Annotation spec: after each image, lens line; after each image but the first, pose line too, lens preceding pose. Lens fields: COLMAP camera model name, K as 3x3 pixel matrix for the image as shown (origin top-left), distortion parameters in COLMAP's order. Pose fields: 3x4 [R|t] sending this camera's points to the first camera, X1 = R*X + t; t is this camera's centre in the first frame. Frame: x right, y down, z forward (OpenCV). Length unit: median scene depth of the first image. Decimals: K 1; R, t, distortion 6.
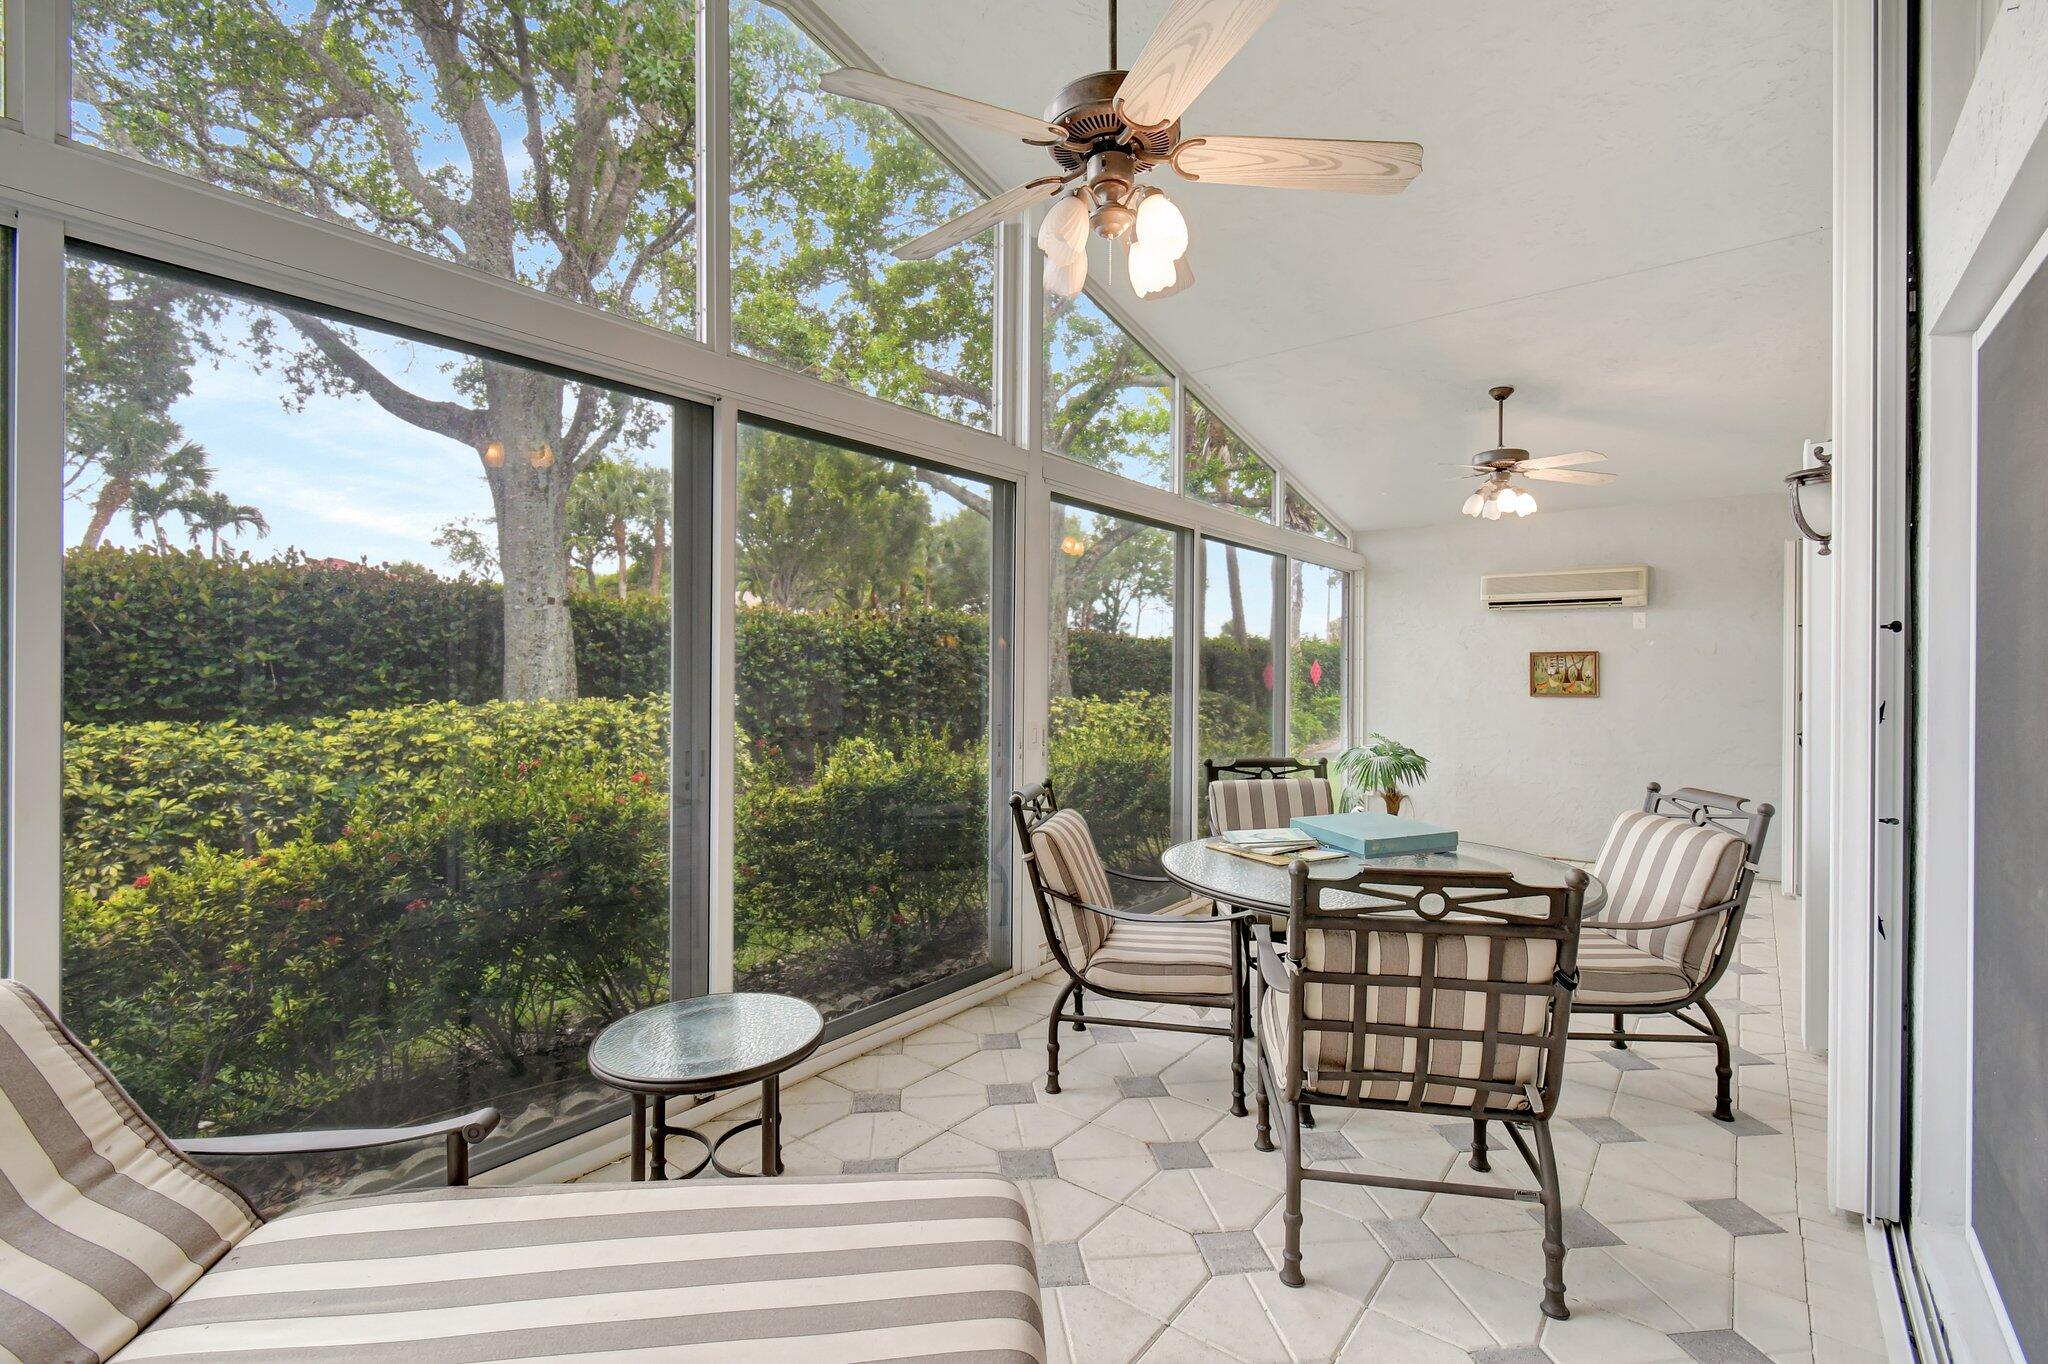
lens RADIAL K [[901.3, 0, 1023.8], [0, 901.3, 684.3], [0, 0, 1]] dist [-0.000008, 0.000002]
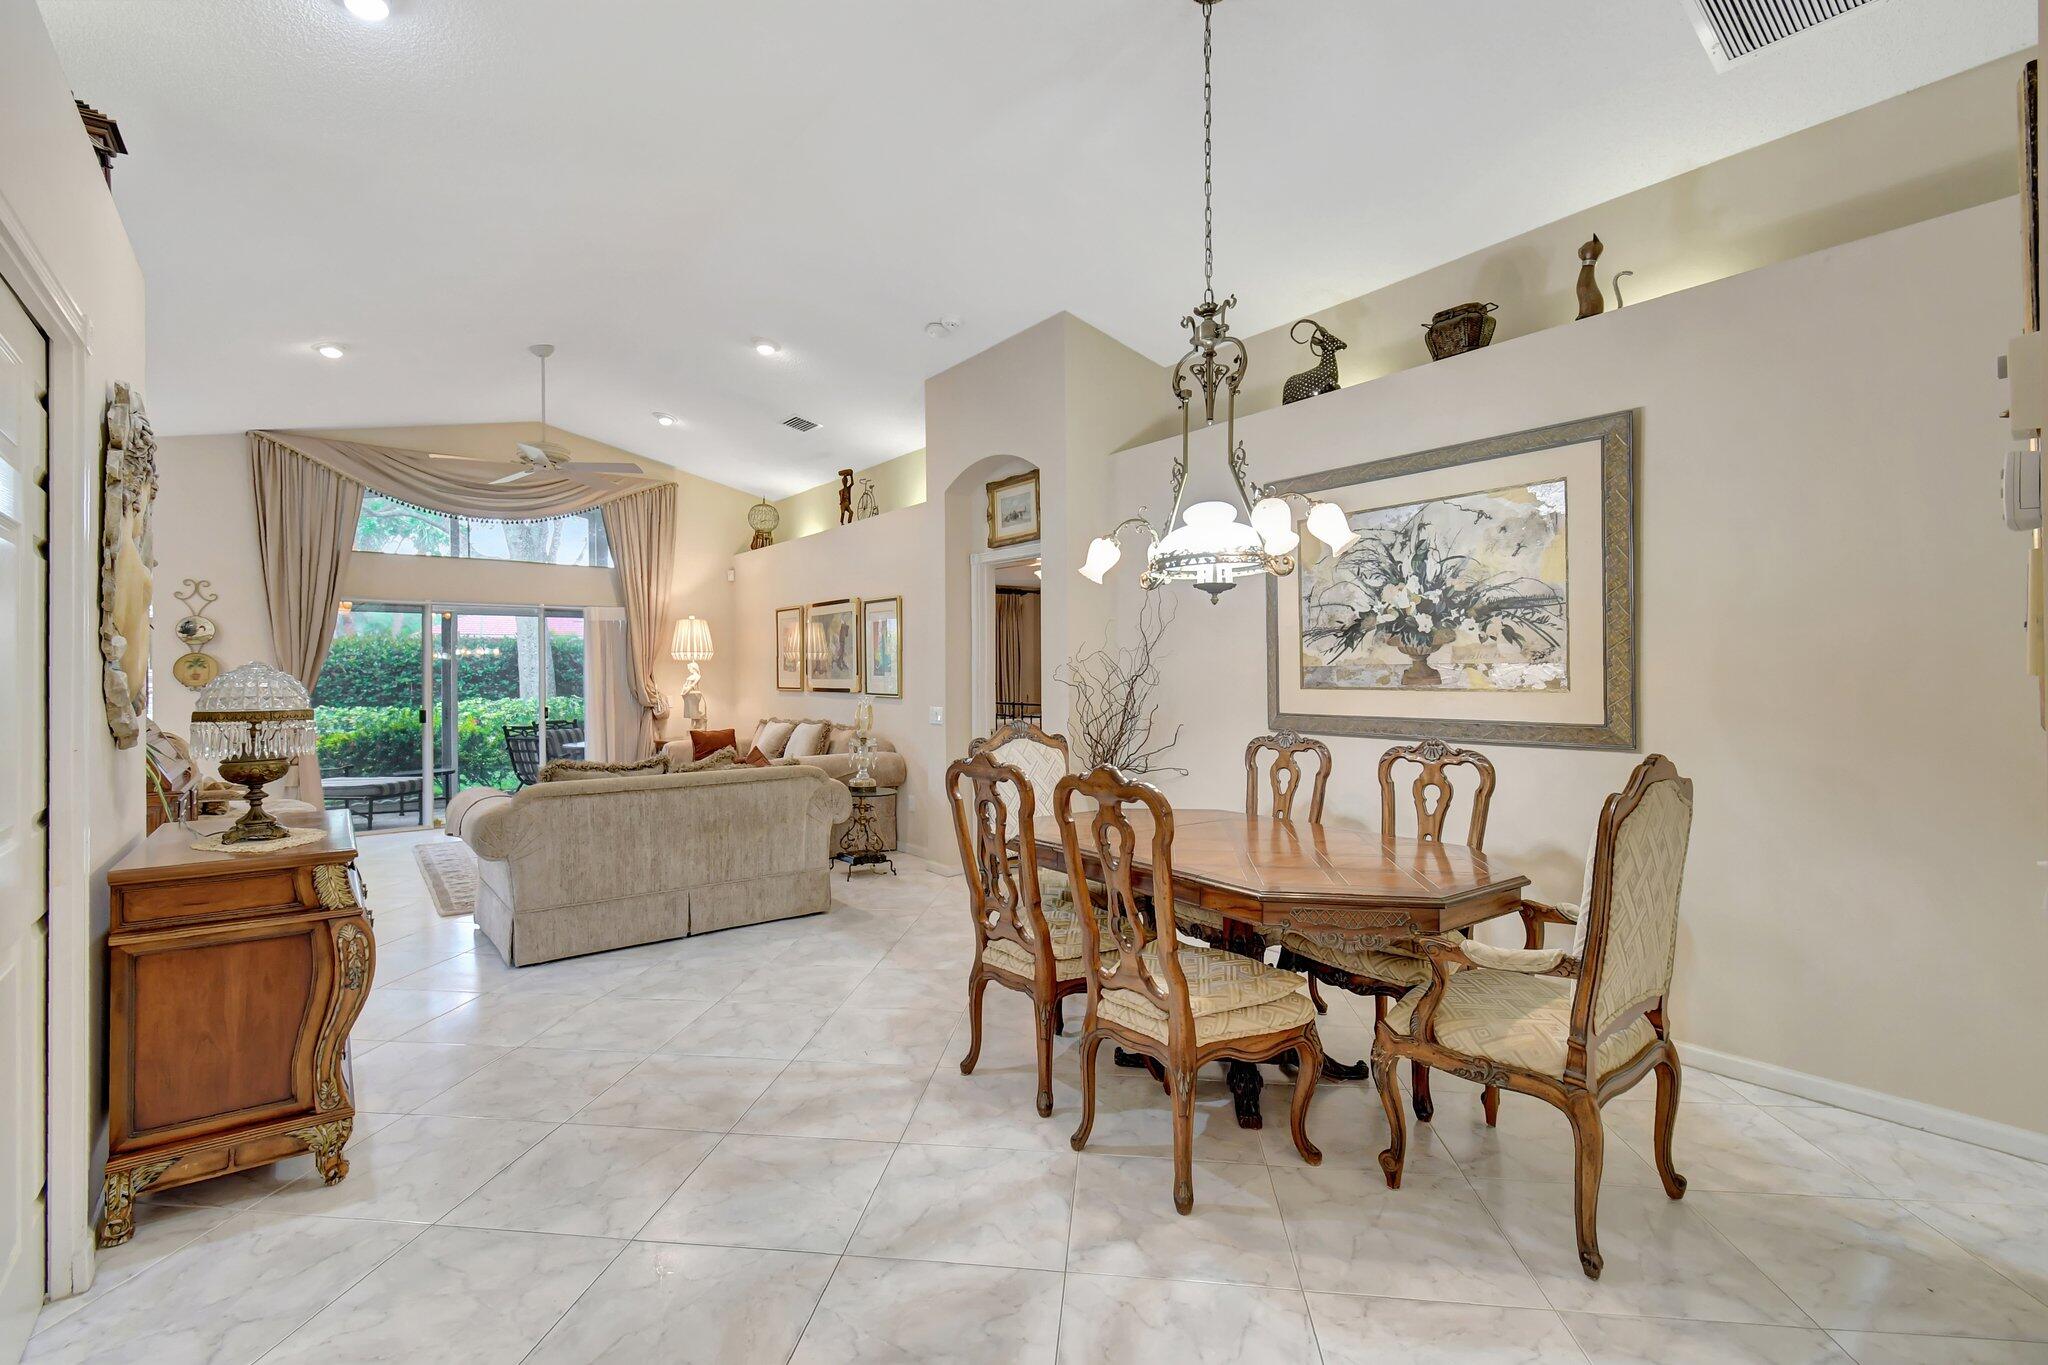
lens RADIAL K [[901.3, 0, 1023.4], [0, 901.3, 682.1], [0, 0, 1]] dist [-0.000008, 0.000002]
pose [[0.533044, -0.006637, -0.846062, 2.051463], [0.004179, 0.999978, -0.005211, -0.006454], [0.846077, -0.000758, 0.533060, 1.147090]]
